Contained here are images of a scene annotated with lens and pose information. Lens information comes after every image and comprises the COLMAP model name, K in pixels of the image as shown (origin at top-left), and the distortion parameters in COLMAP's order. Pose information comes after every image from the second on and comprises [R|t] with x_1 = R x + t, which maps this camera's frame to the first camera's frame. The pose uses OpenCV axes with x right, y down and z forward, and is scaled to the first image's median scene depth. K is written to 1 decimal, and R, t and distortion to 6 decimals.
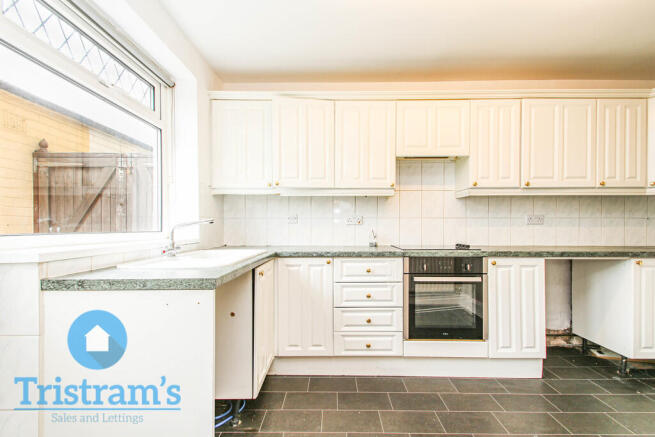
lens RADIAL K [[314.5, 0, 334.8], [0, 314.5, 223.8], [0, 0, 1]] dist [0.049694, -0.029841]
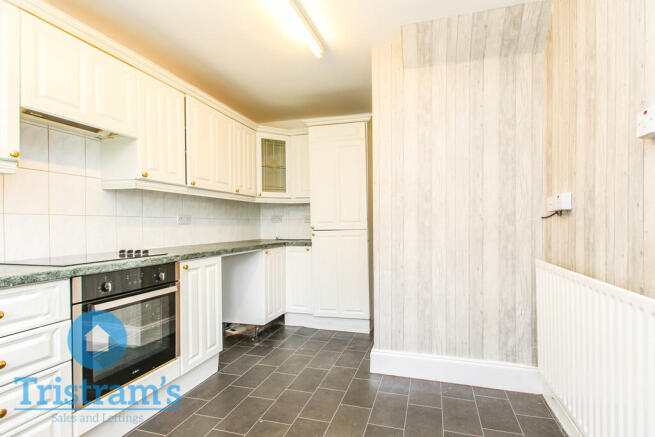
lens RADIAL K [[314.5, 0, 334.8], [0, 314.5, 223.8], [0, 0, 1]] dist [0.049694, -0.029841]
pose [[0.270094, -0.000318, 0.962834, -0.245510], [0.001235, 0.999999, -0.000016, 0.001339], [-0.962833, 0.001194, 0.270094, 0.343639]]
